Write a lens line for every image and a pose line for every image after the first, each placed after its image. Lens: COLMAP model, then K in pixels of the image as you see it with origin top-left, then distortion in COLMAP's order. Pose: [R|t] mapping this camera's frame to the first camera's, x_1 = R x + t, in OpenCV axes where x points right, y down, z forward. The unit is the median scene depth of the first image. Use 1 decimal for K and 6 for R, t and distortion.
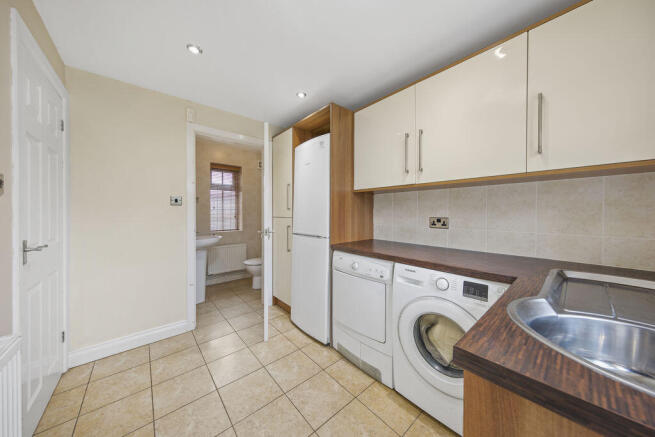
lens RADIAL K [[218.7, 0, 338.8], [0, 218.7, 213.4], [0, 0, 1]] dist [0.004046, -0.000187]
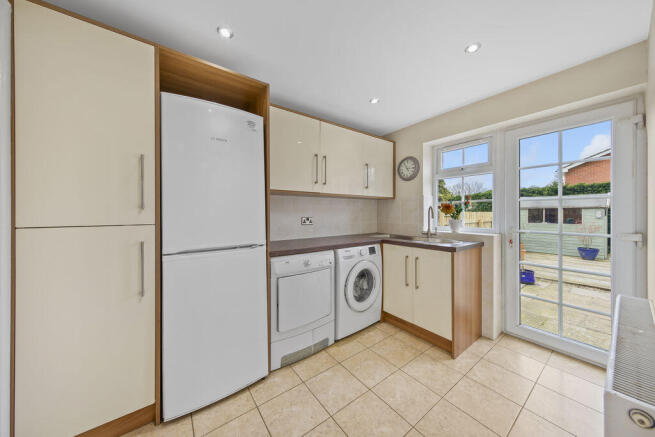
lens RADIAL K [[218.7, 0, 327.4], [0, 218.7, 214.2], [0, 0, 1]] dist [0.004046, -0.000187]
pose [[0.093192, -0.002752, 0.995644, -0.940110], [0.009233, 0.999956, 0.001900, -0.001625], [-0.995605, 0.009015, 0.093213, 0.767117]]
